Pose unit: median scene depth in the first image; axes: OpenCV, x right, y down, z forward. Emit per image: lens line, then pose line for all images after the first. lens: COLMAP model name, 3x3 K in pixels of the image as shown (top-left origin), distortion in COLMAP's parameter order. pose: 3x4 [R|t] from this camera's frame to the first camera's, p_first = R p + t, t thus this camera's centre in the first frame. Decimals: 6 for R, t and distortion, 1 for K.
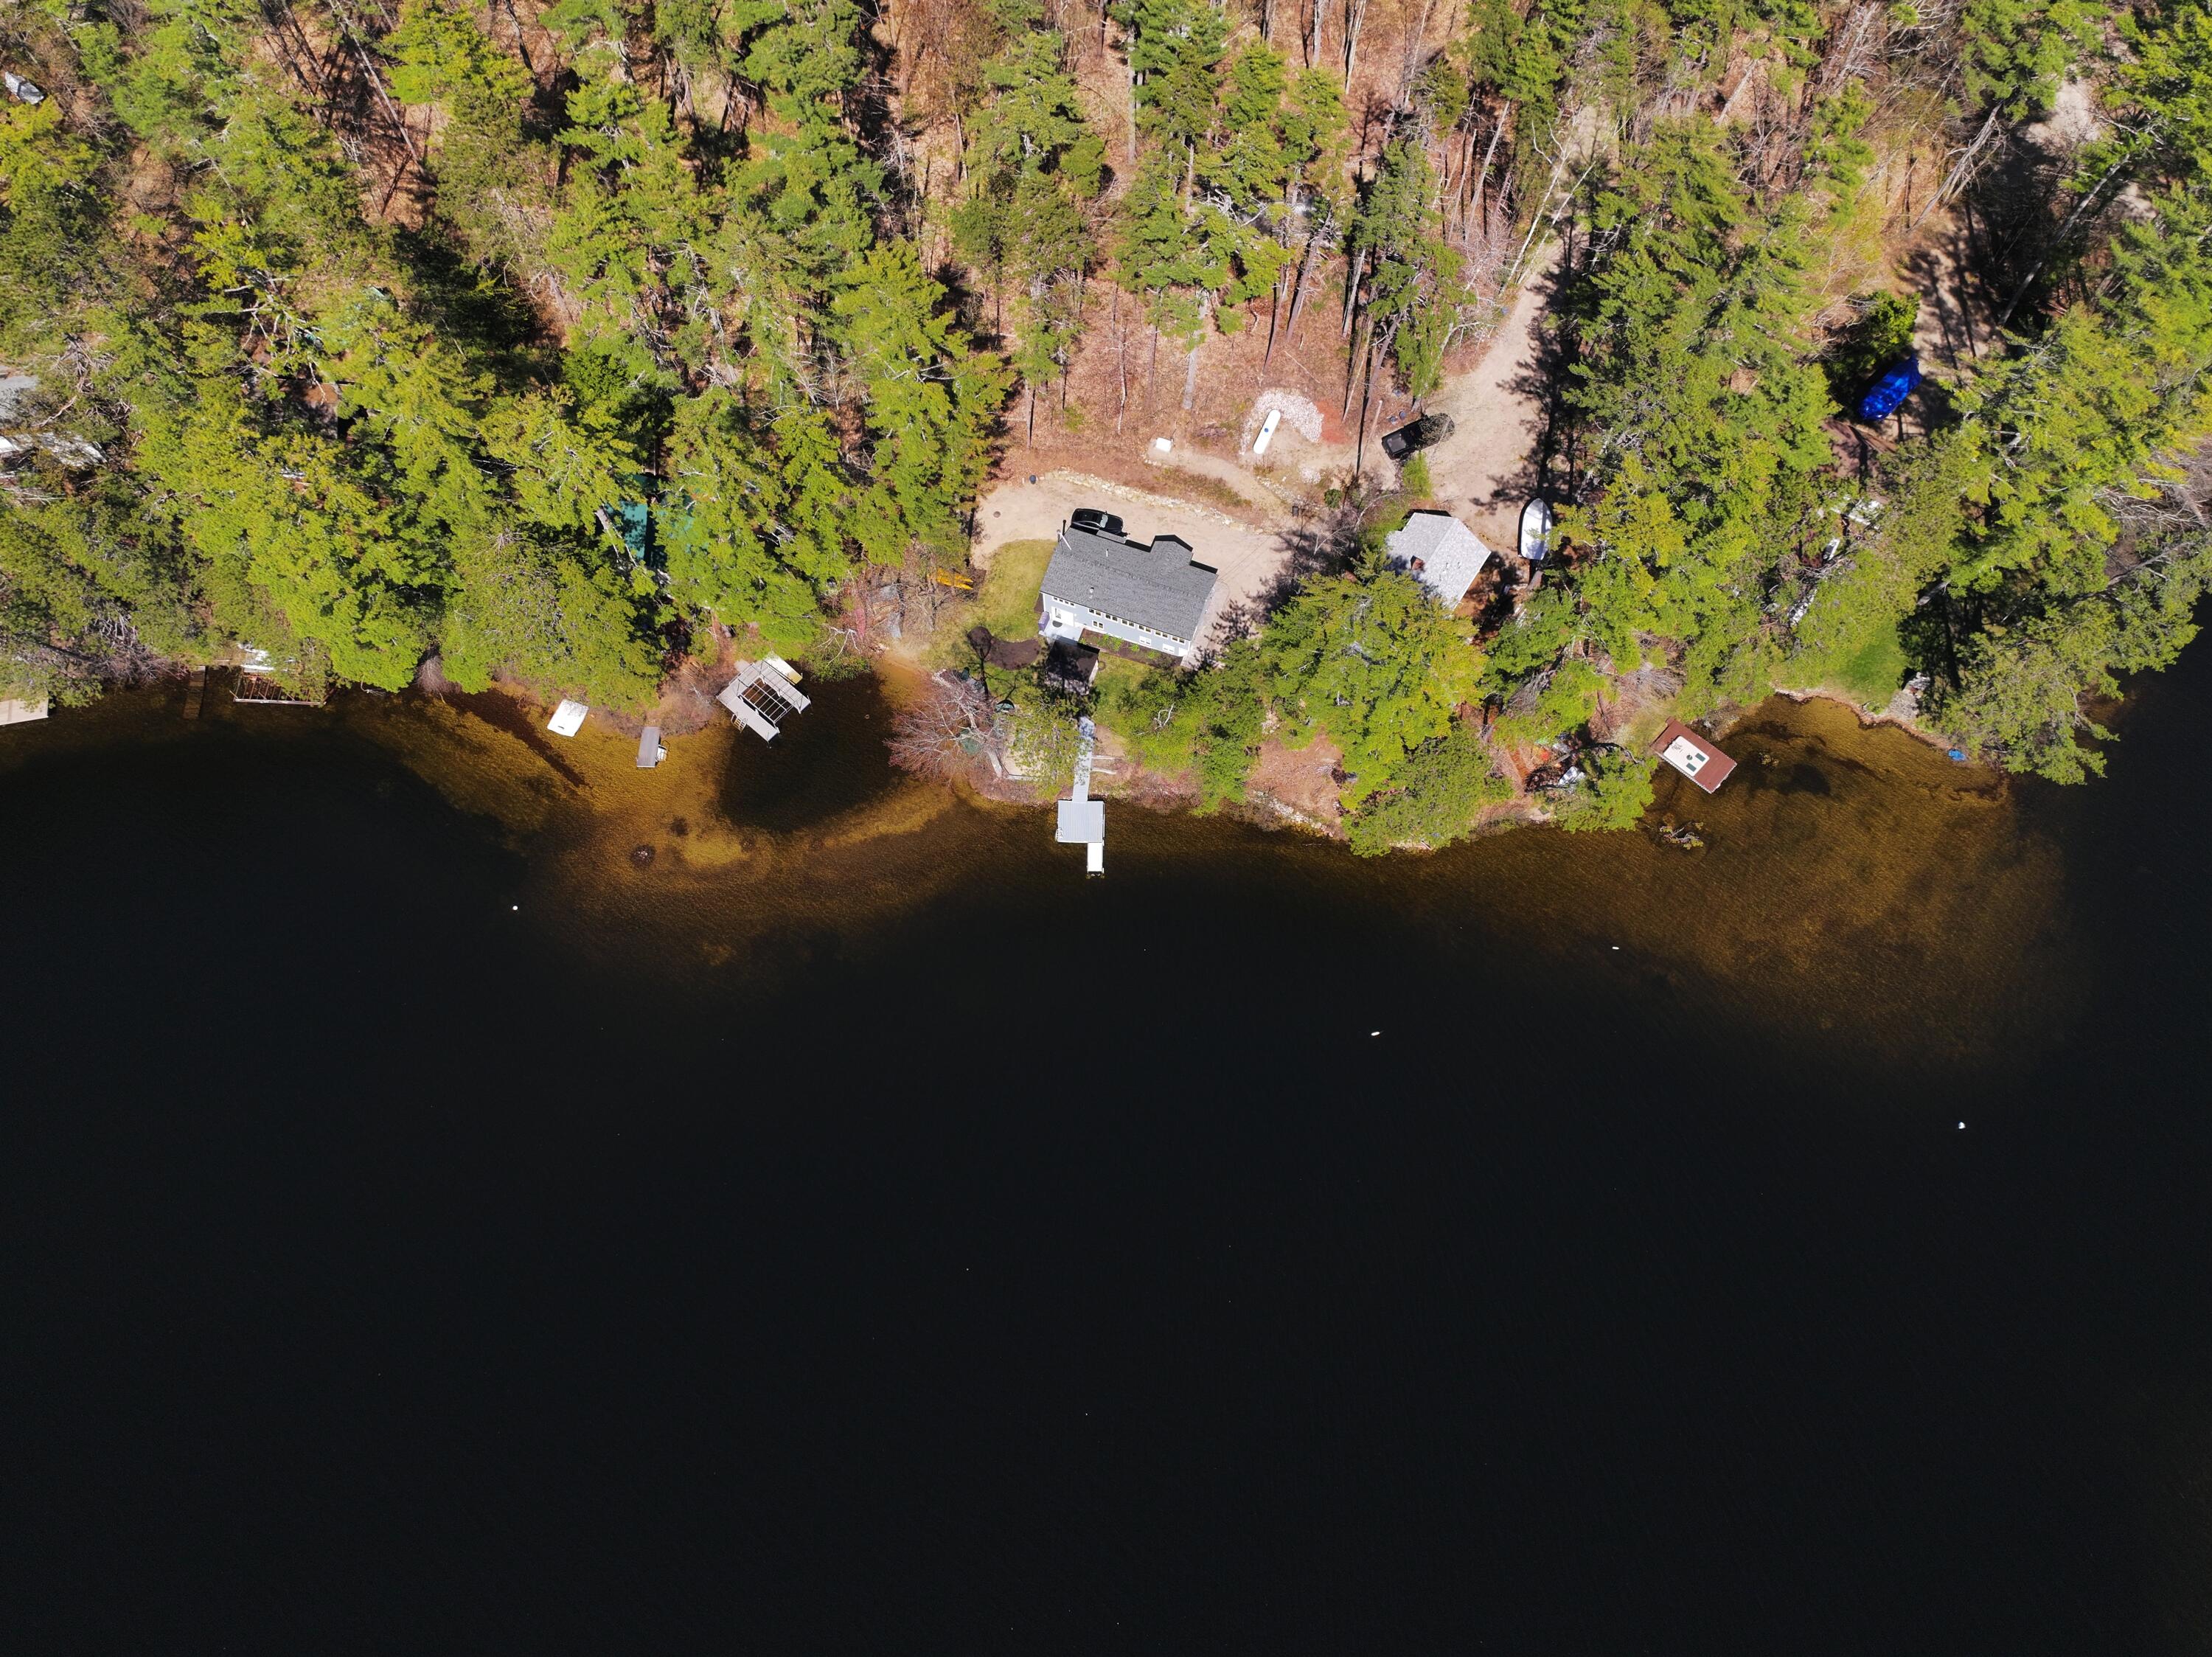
lens RADIAL K [[1549.4, 0, 1106.9], [0, 1549.4, 783.0], [0, 0, 1]] dist [-0.004238, -0.000772]
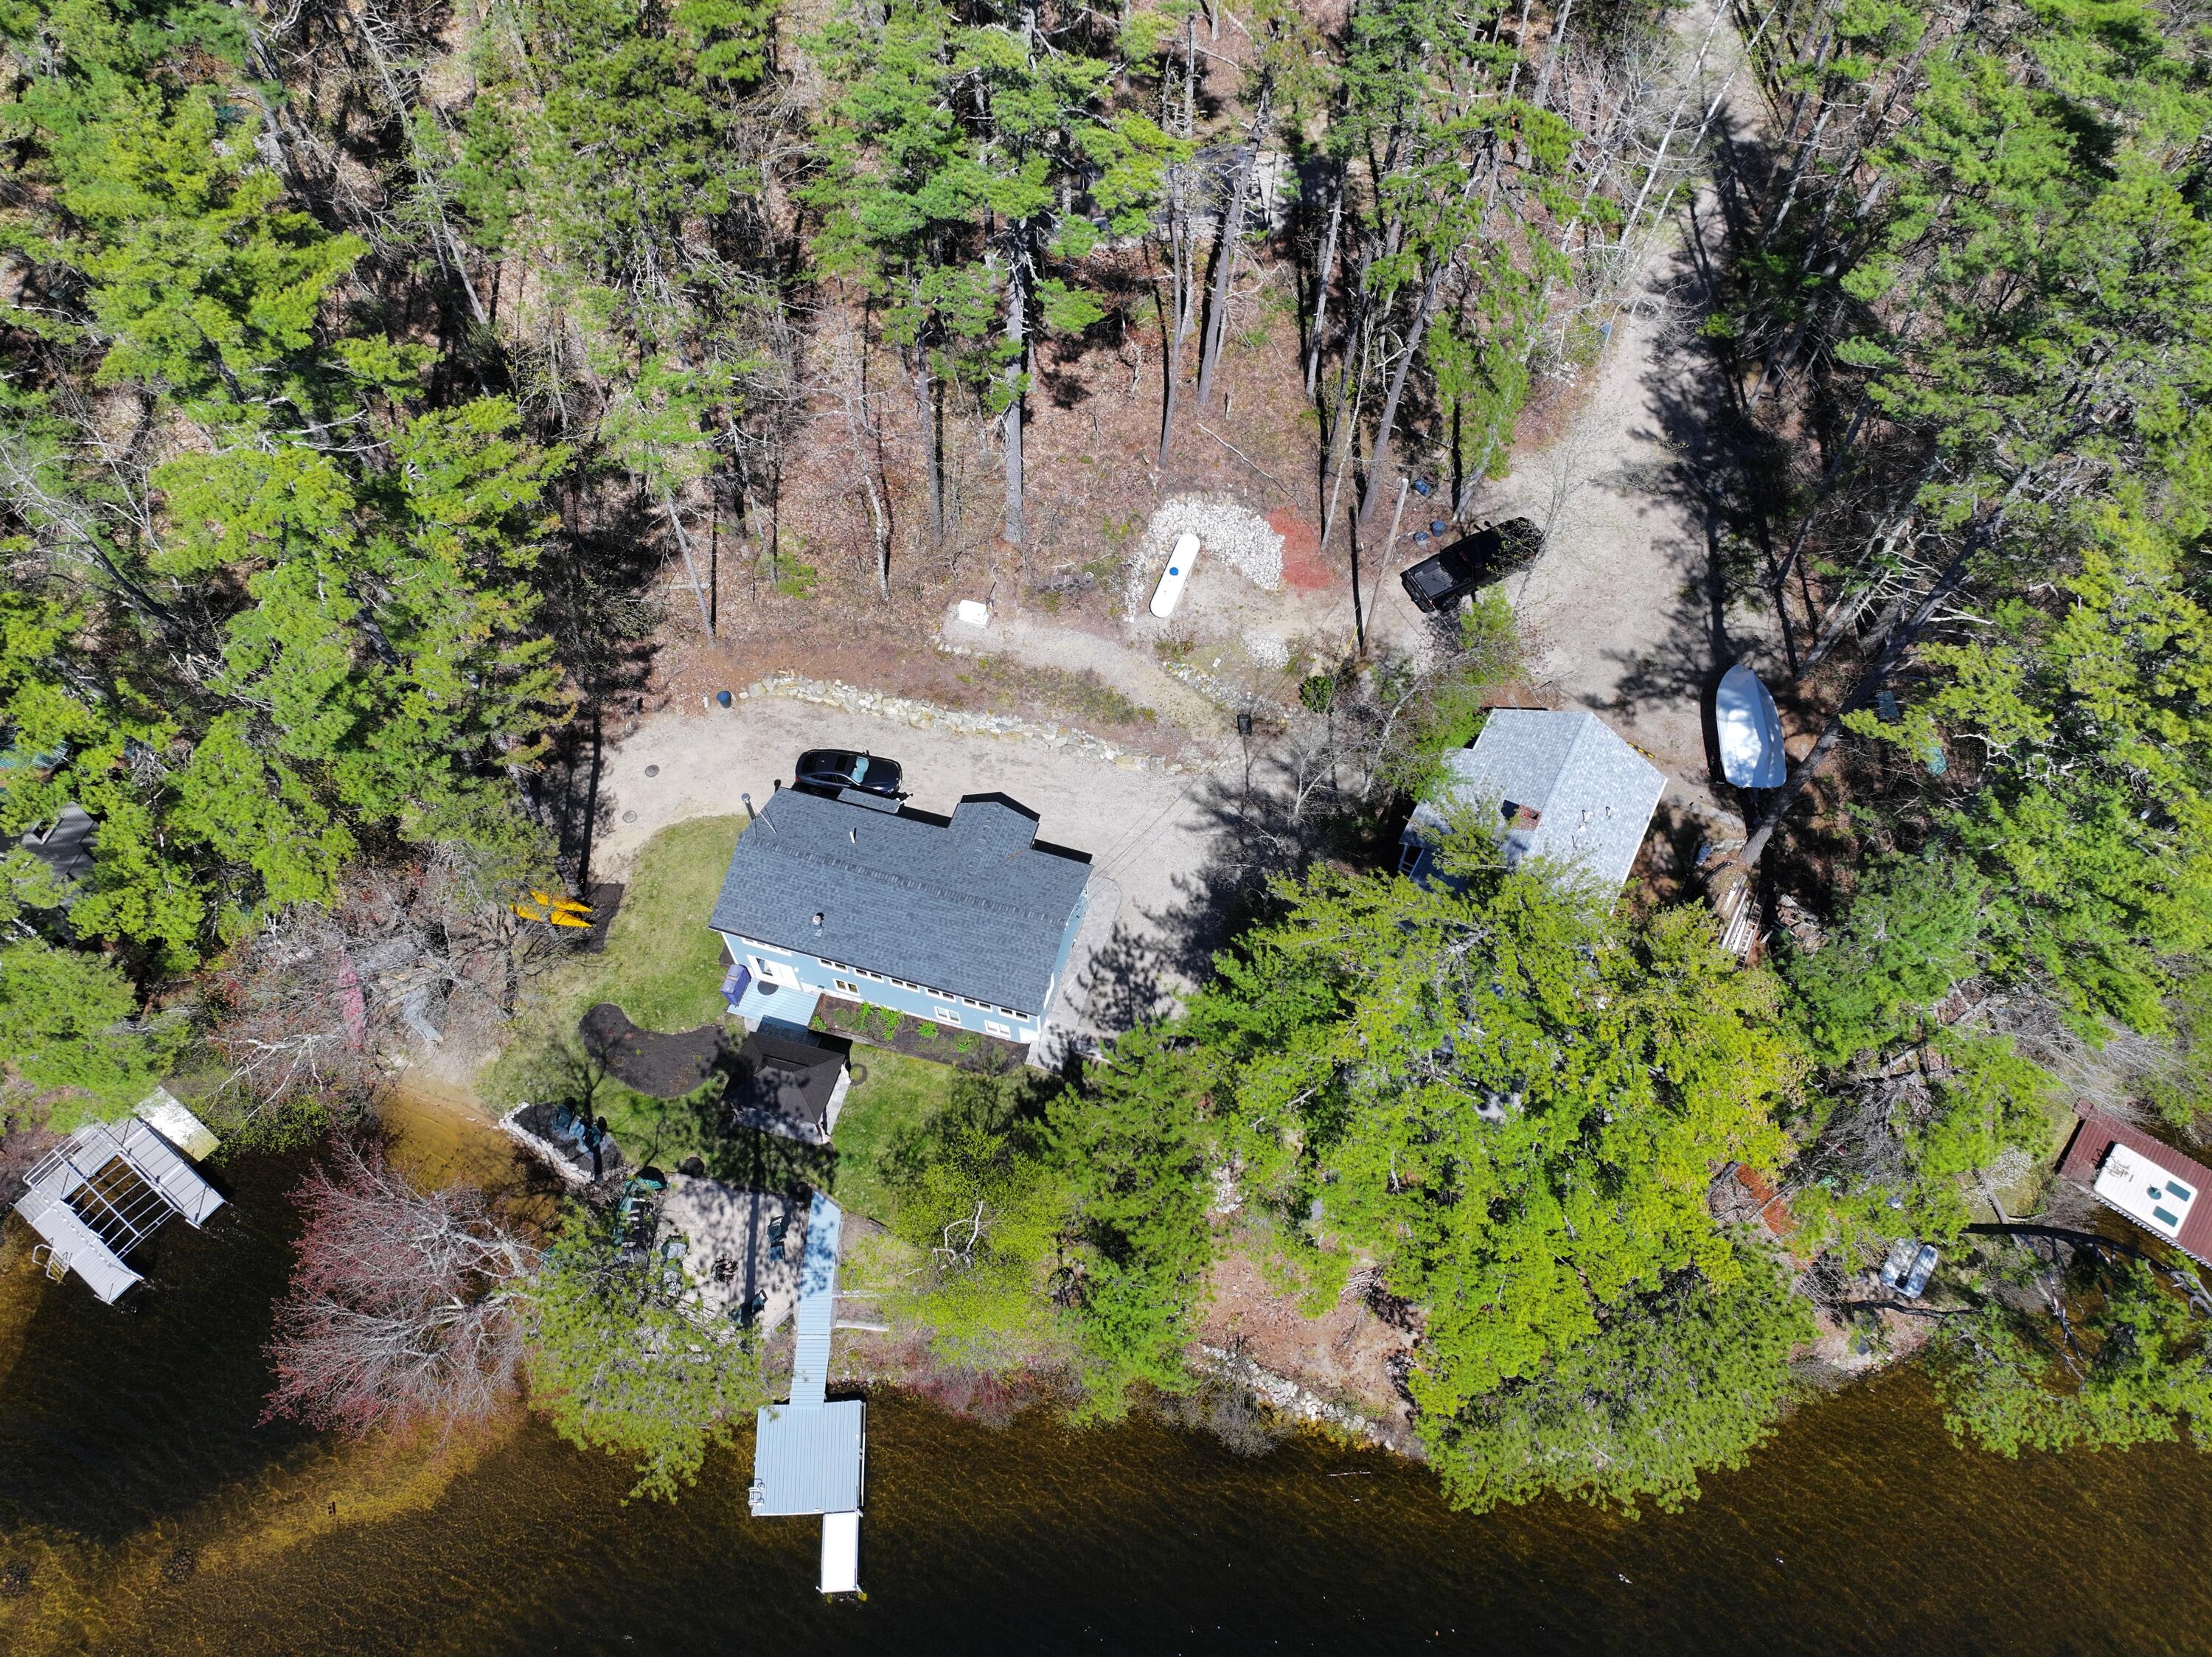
lens RADIAL K [[1549.4, 0, 1106.9], [0, 1549.4, 783.0], [0, 0, 1]] dist [-0.004238, -0.000772]
pose [[0.997410, -0.067214, 0.025588, 0.064429], [0.070559, 0.983396, -0.167196, -0.077915], [-0.013925, 0.168568, 0.985592, 0.520311]]
